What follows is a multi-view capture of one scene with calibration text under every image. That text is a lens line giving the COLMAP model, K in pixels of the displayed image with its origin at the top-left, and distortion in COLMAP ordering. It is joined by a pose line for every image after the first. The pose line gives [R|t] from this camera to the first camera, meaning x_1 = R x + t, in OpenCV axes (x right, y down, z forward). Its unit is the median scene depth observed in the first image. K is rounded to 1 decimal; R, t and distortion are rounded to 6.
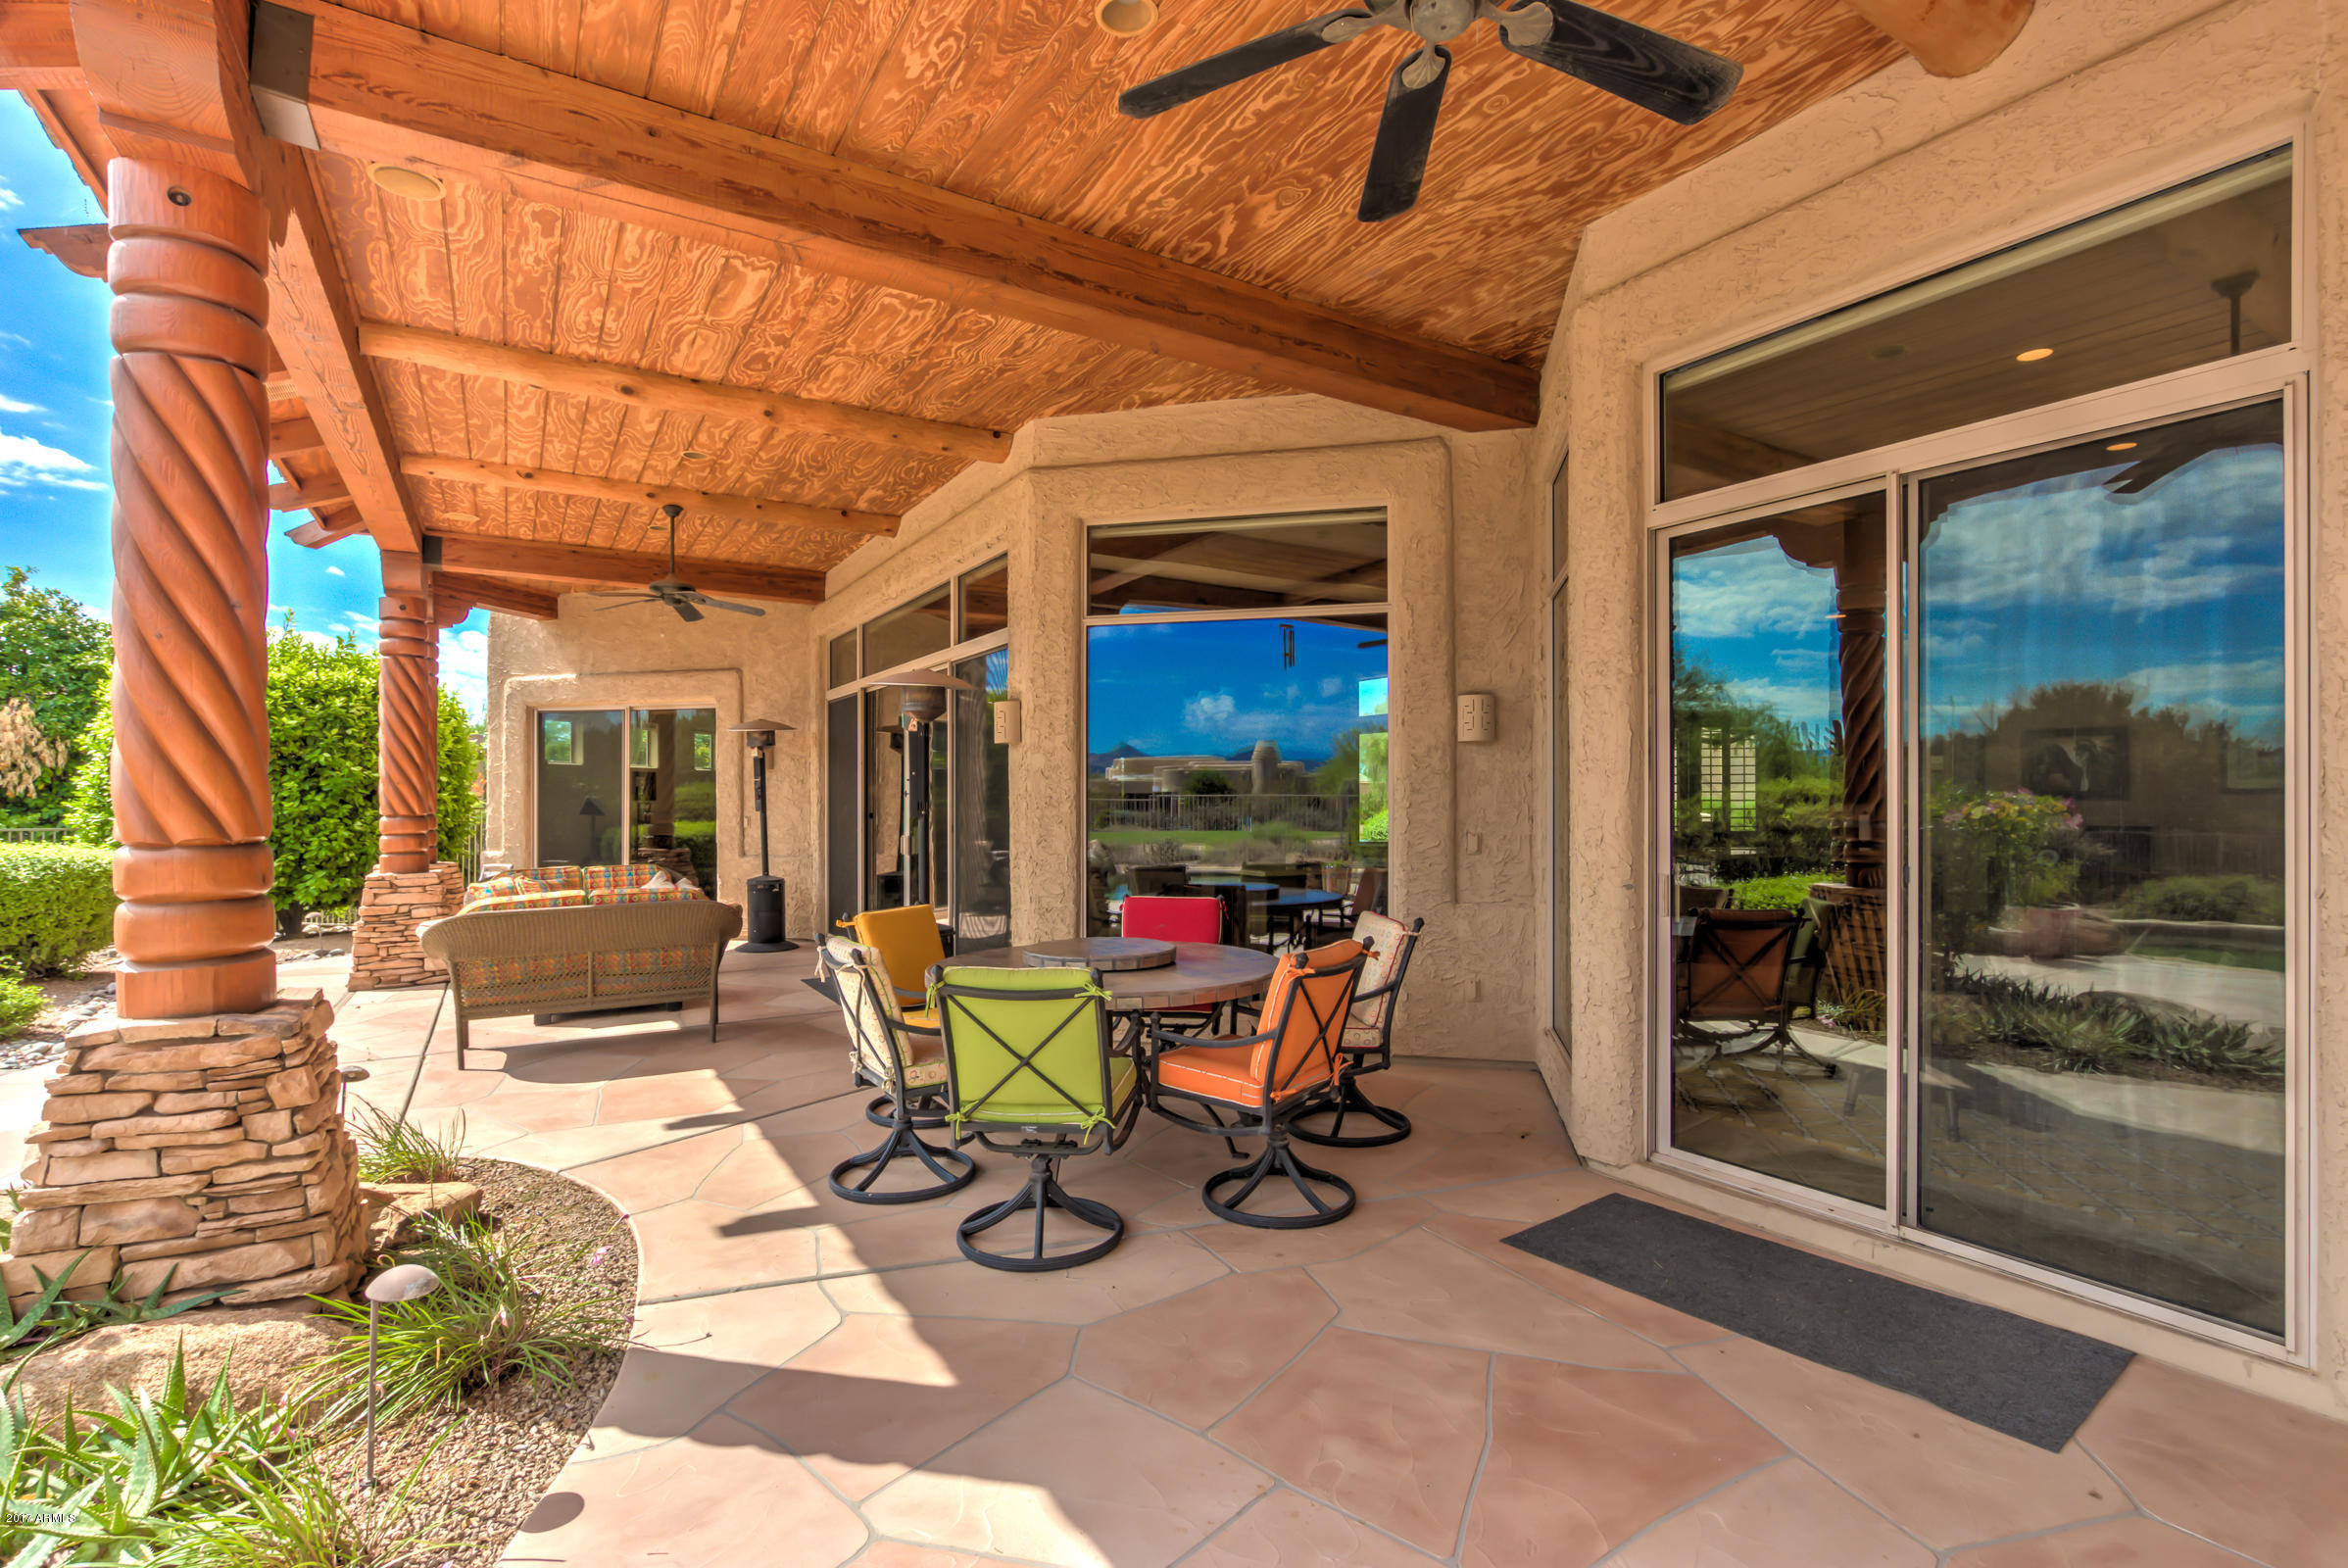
lens RADIAL K [[1086.3, 0, 1156.0], [0, 1086.3, 797.7], [0, 0, 1]] dist [-0.014275, 0.001273]
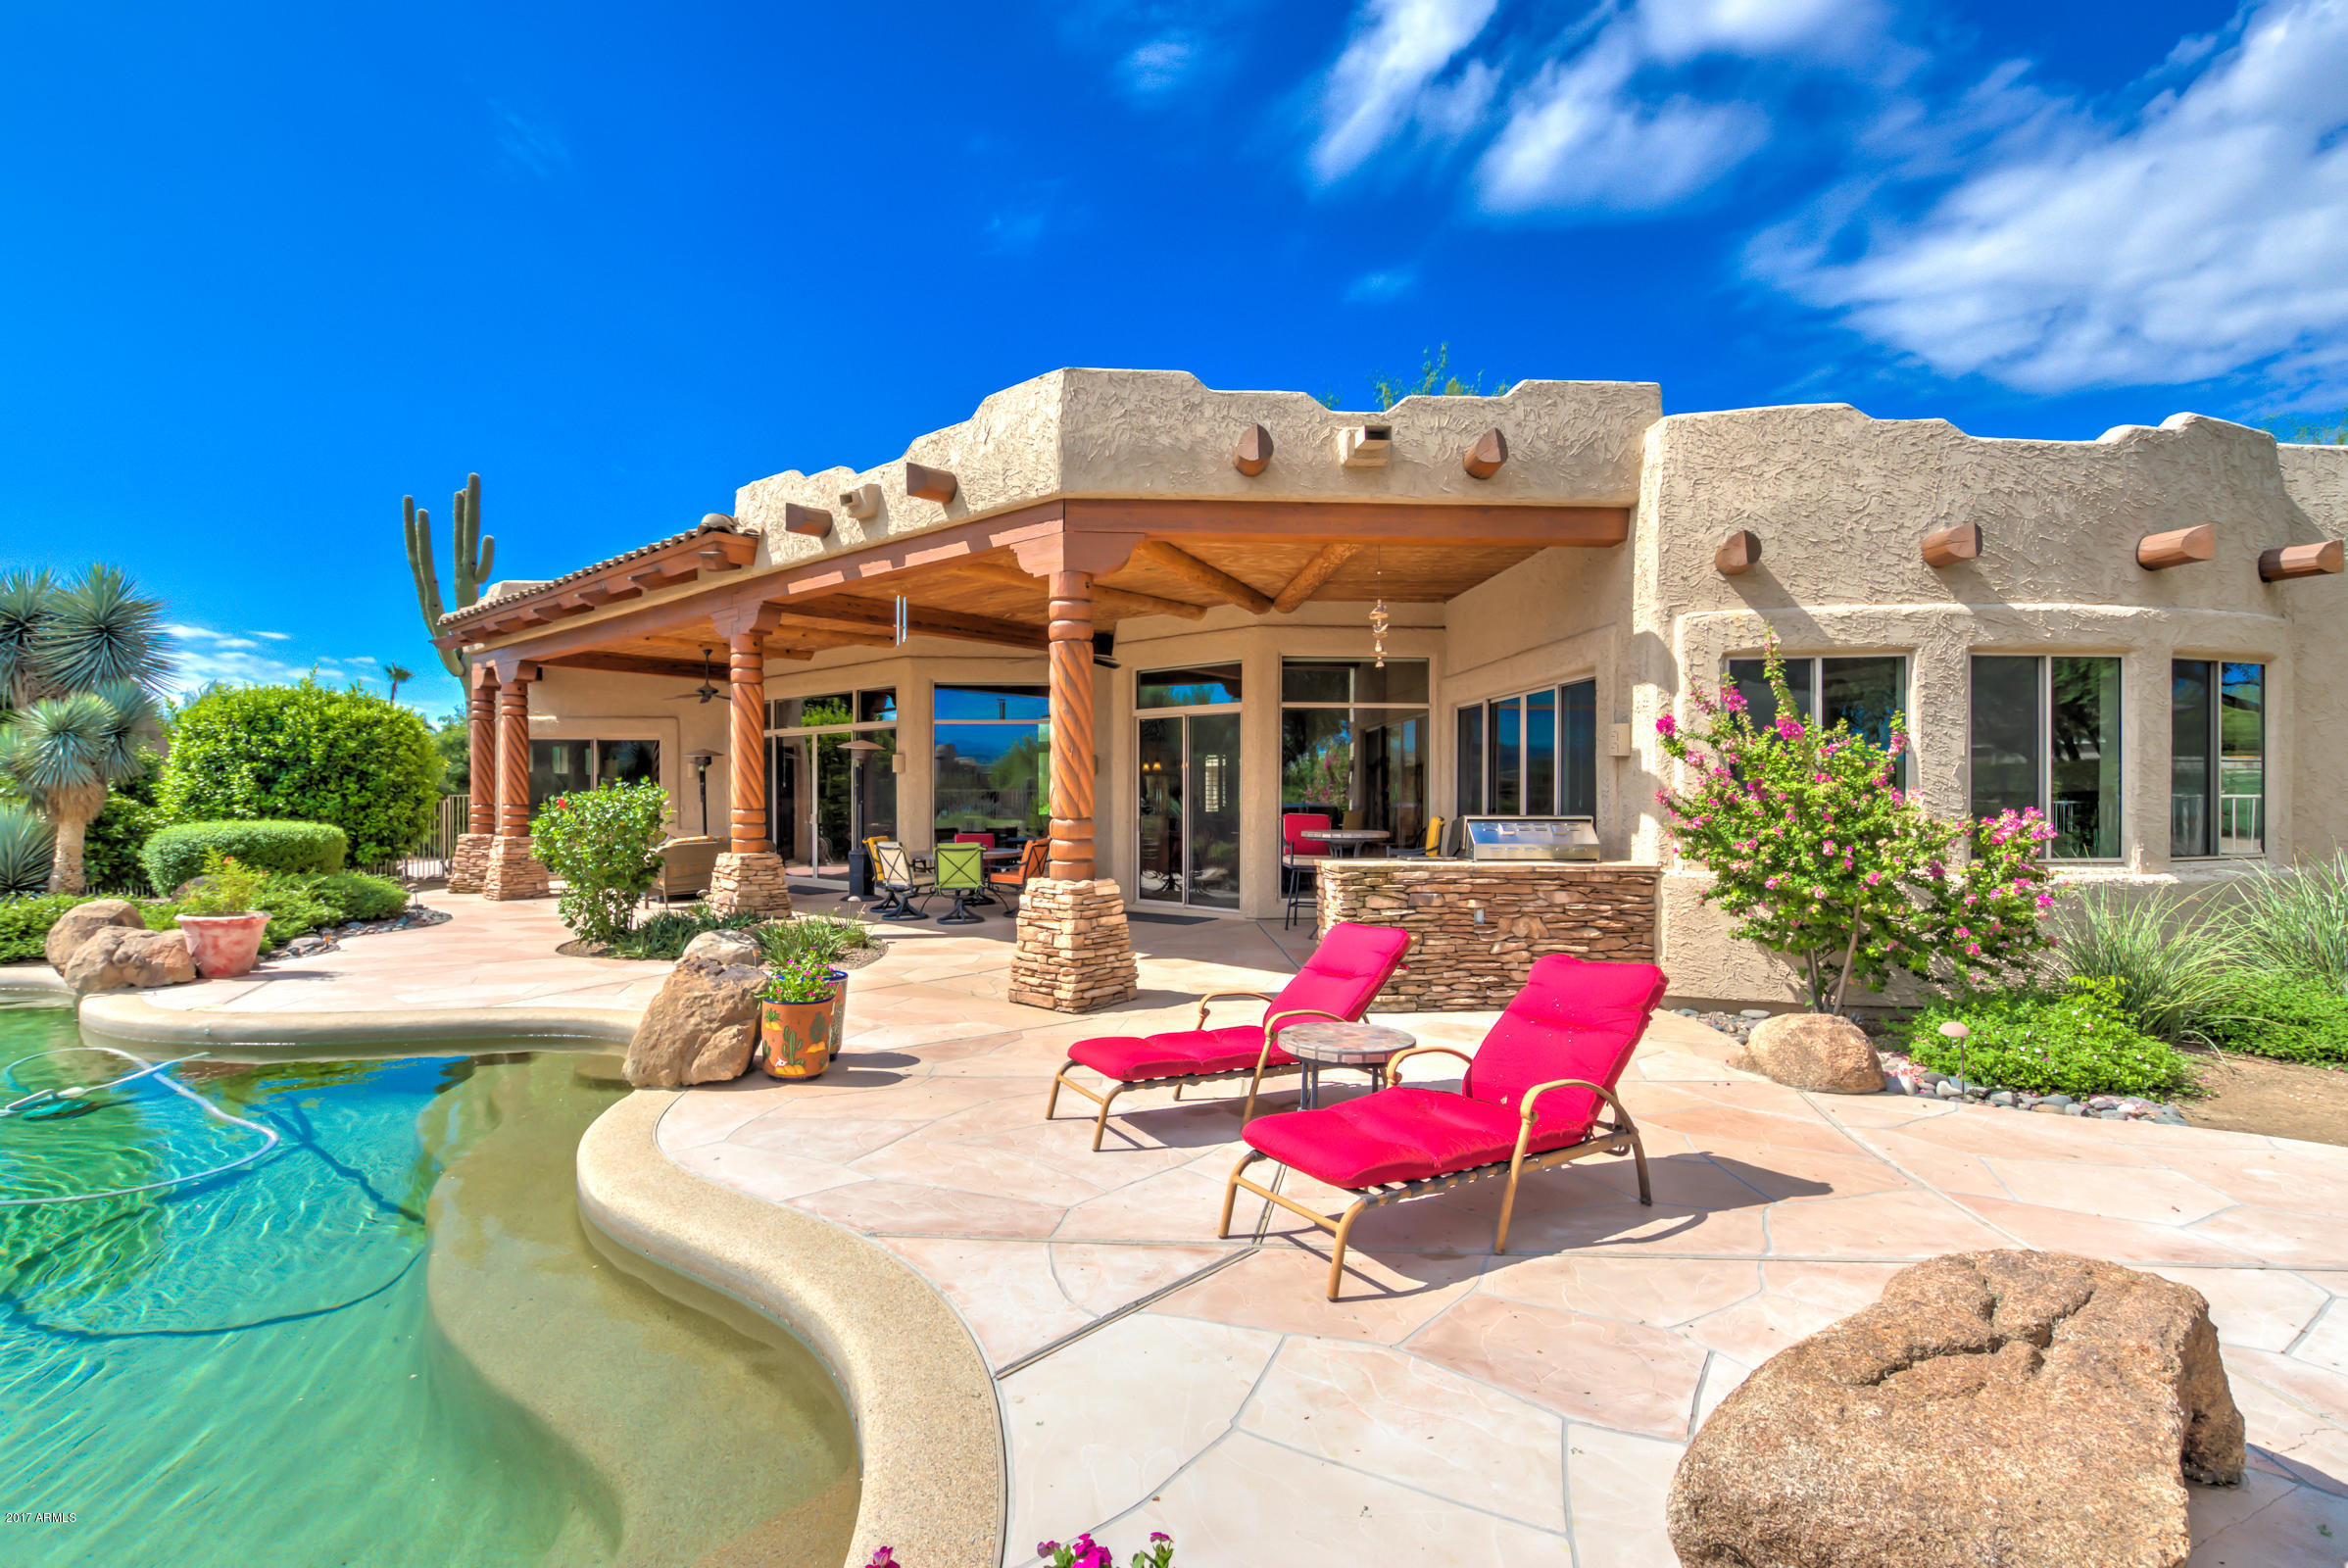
lens RADIAL K [[1086.3, 0, 1156.0], [0, 1086.3, 797.7], [0, 0, 1]] dist [-0.014275, 0.001273]
pose [[0.954316, -0.001362, 0.298797, -0.183478], [-0.000763, 0.999975, 0.006993, -0.007060], [-0.298799, -0.006902, 0.954291, -0.845625]]
